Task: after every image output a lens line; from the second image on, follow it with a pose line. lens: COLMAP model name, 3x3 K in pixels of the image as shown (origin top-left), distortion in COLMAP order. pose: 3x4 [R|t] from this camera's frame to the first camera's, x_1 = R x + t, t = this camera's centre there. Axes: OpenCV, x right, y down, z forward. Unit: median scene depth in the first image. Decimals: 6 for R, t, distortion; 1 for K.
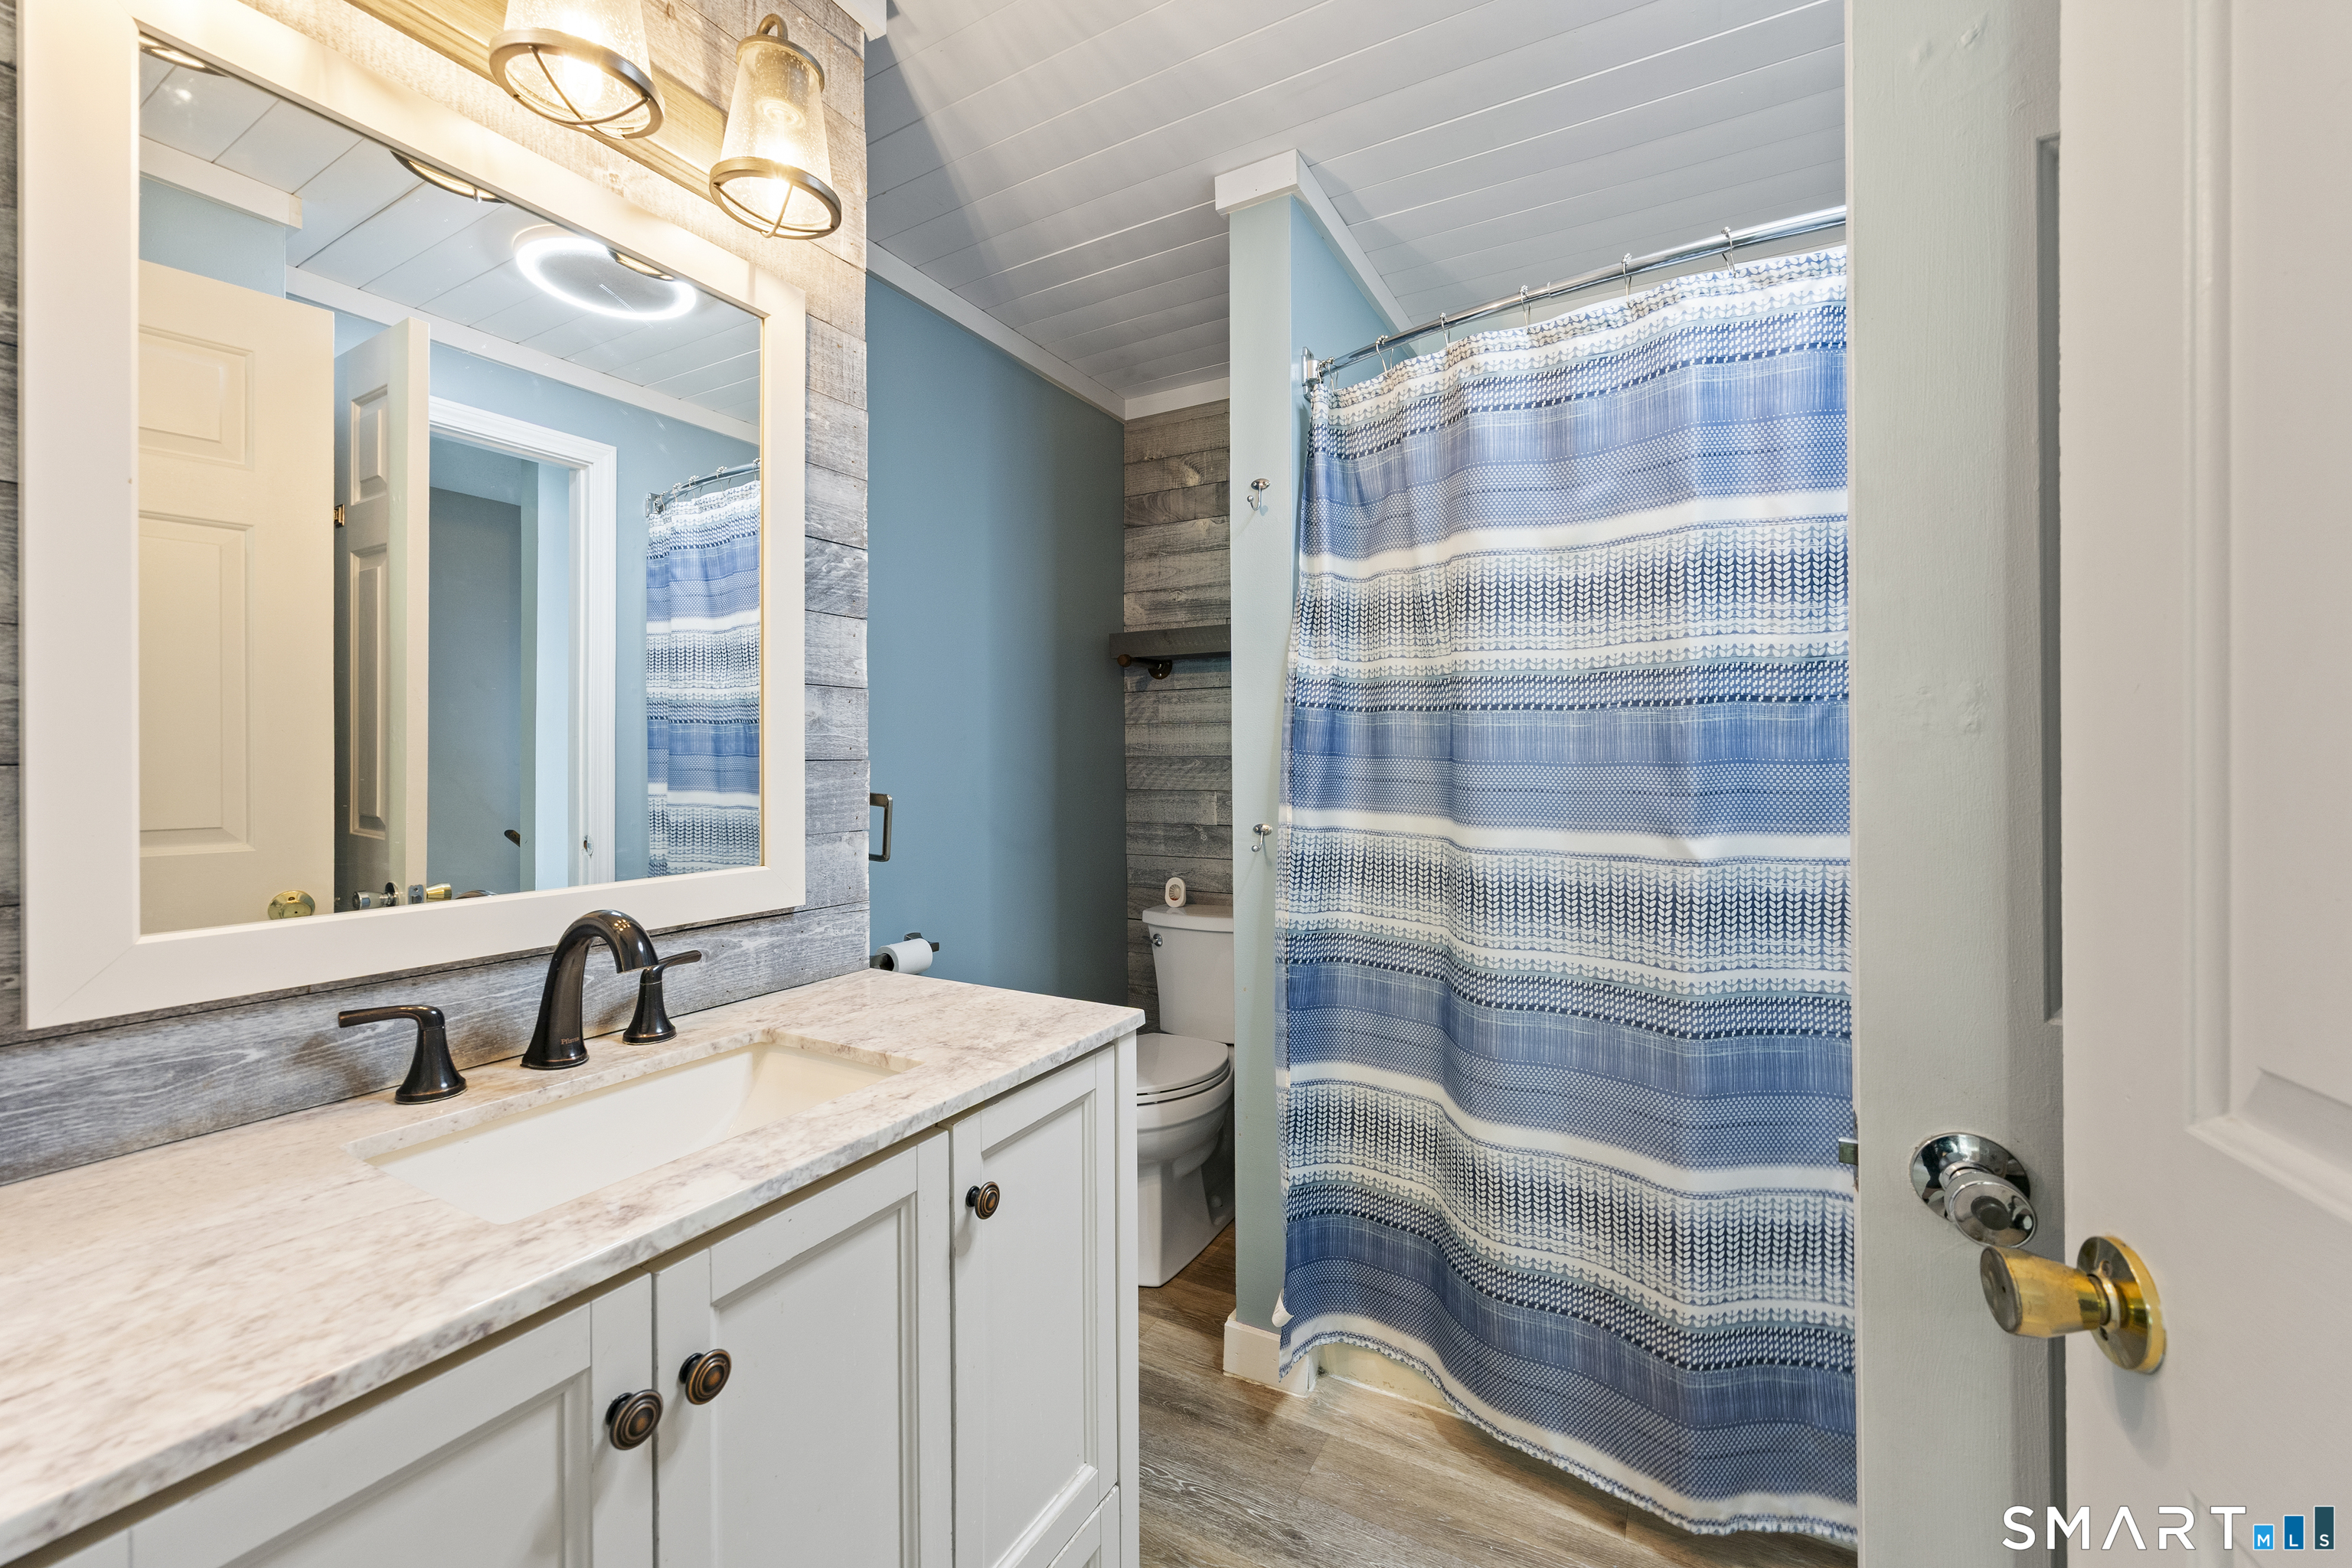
lens RADIAL K [[920.9, 0, 1178.3], [0, 920.9, 758.6], [0, 0, 1]] dist [-0.000238, 0.000226]
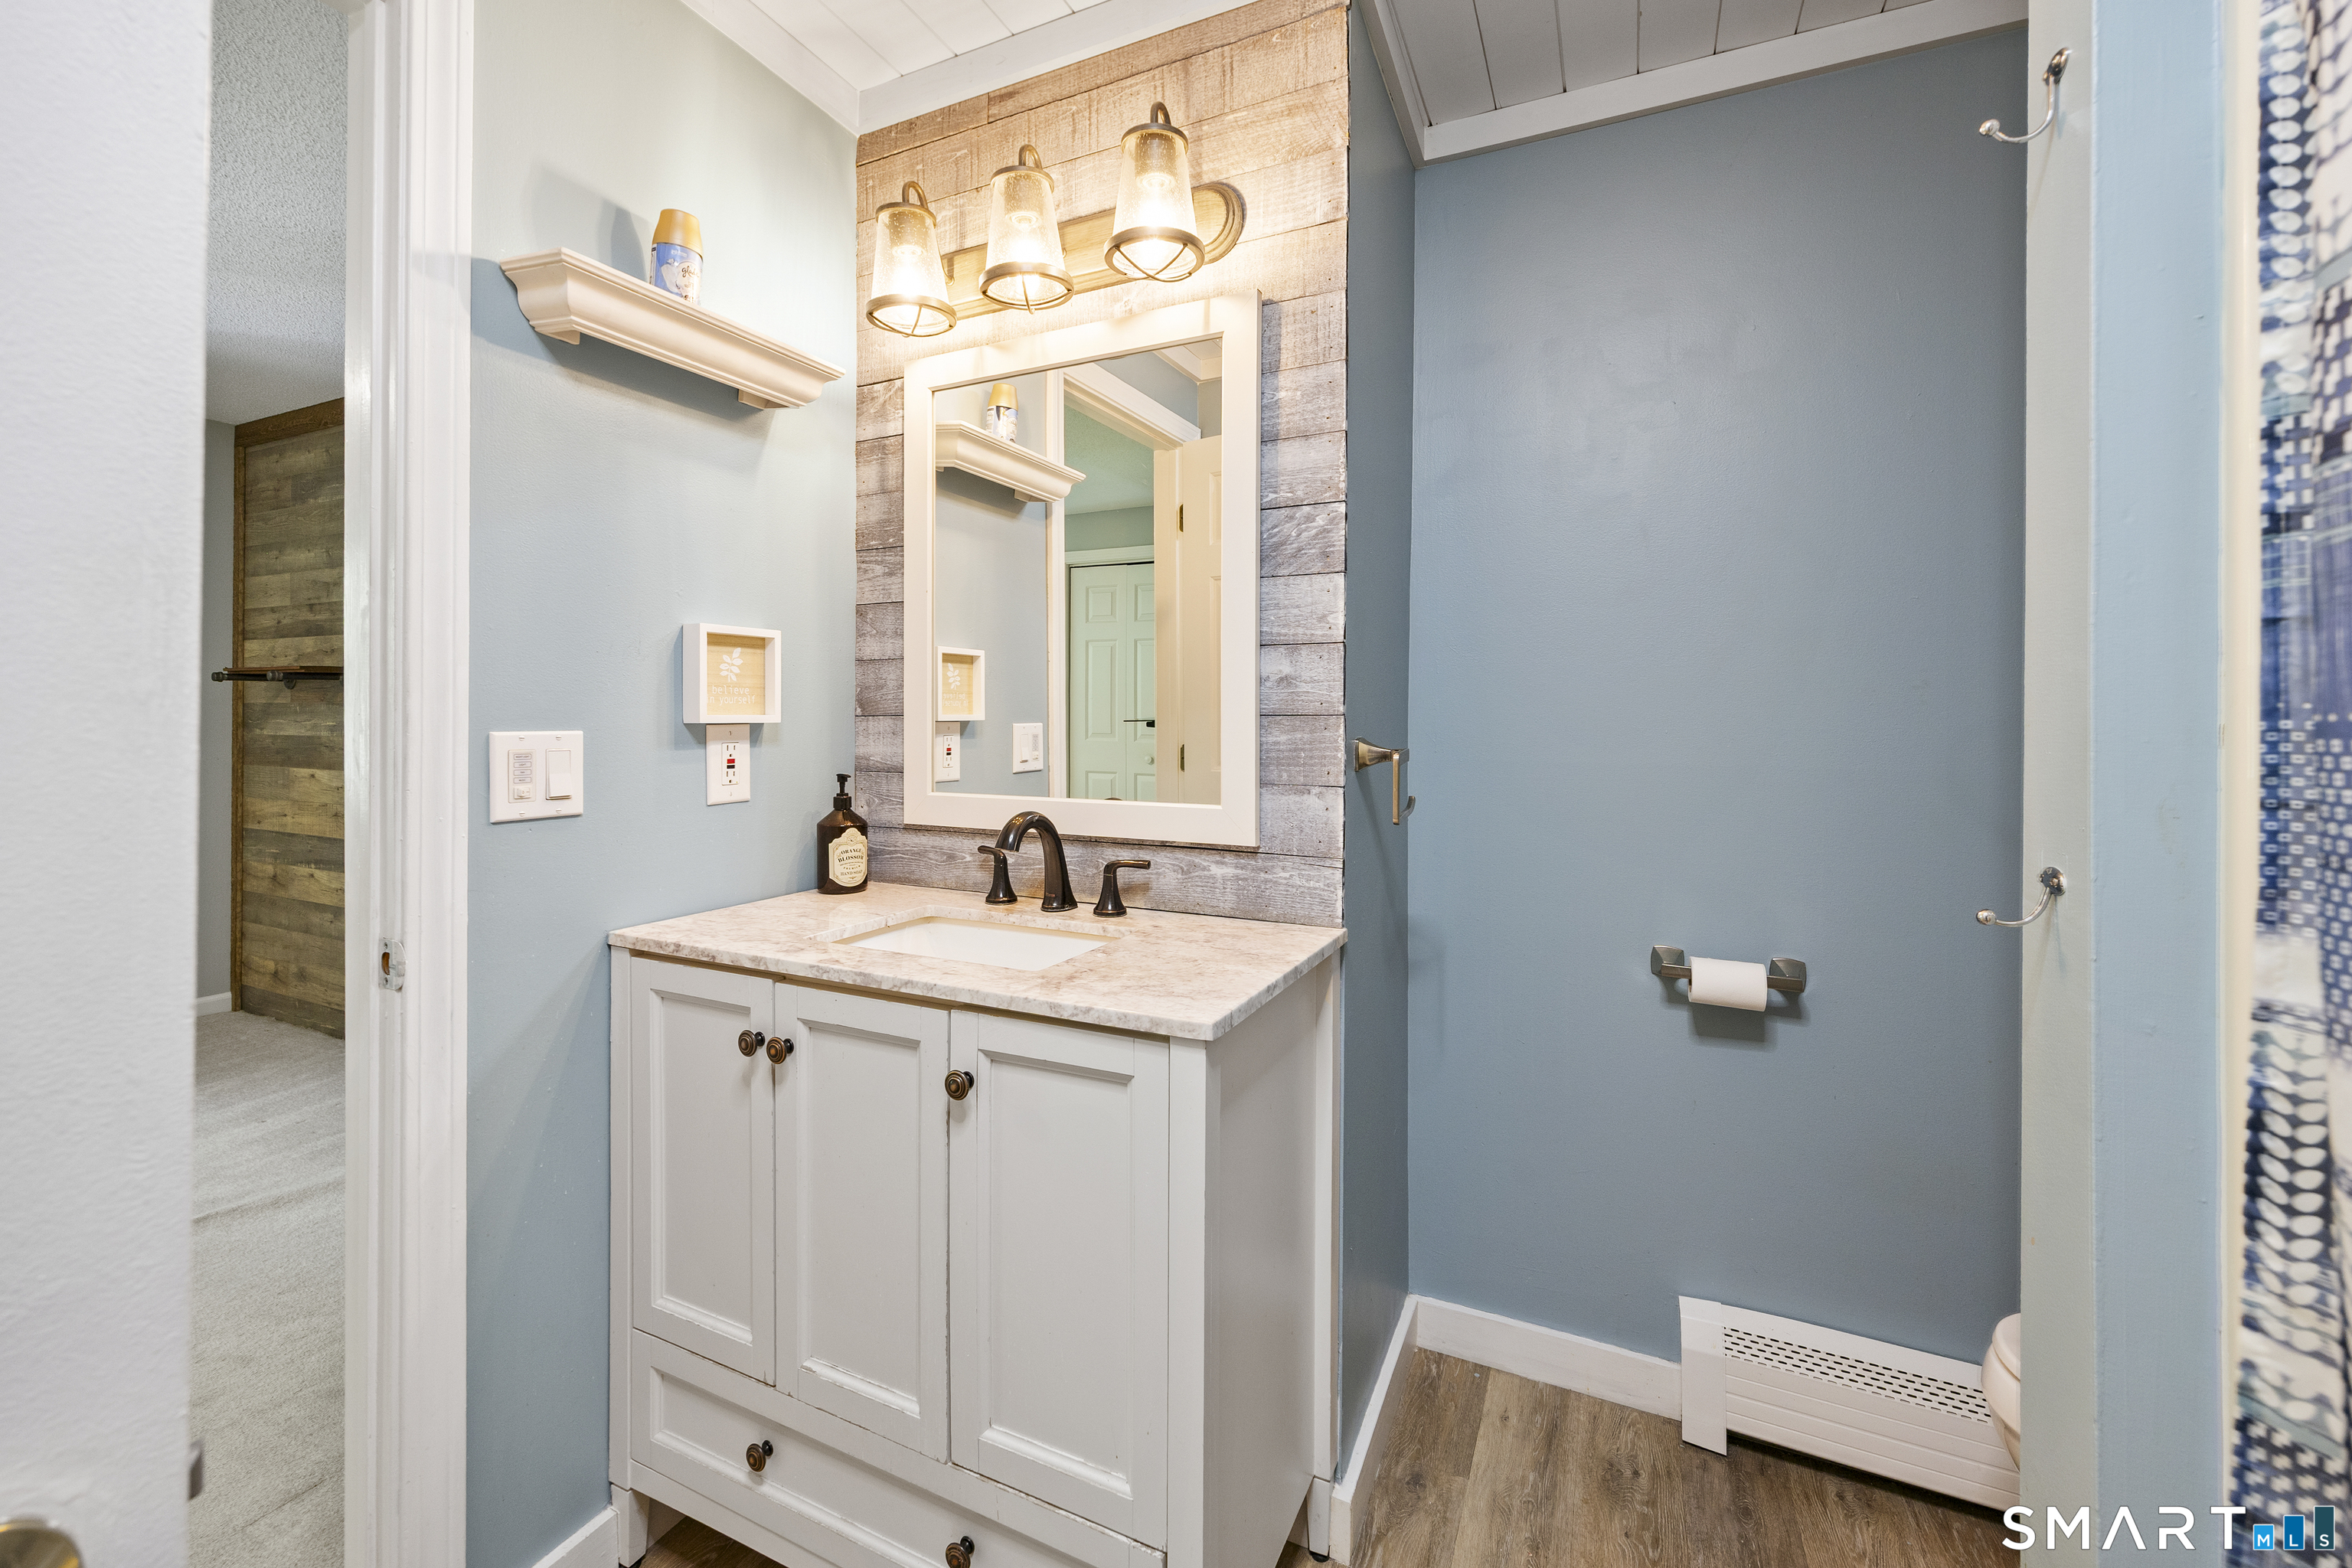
lens RADIAL K [[953.0, 0, 1170.9], [0, 953.0, 704.1], [0, 0, 1]] dist [-0.001337, -0.000028]
pose [[0.079637, -0.005115, -0.996811, 0.728516], [0.000904, 0.999987, -0.005059, -0.005828], [0.996824, -0.000499, 0.079641, 0.816714]]
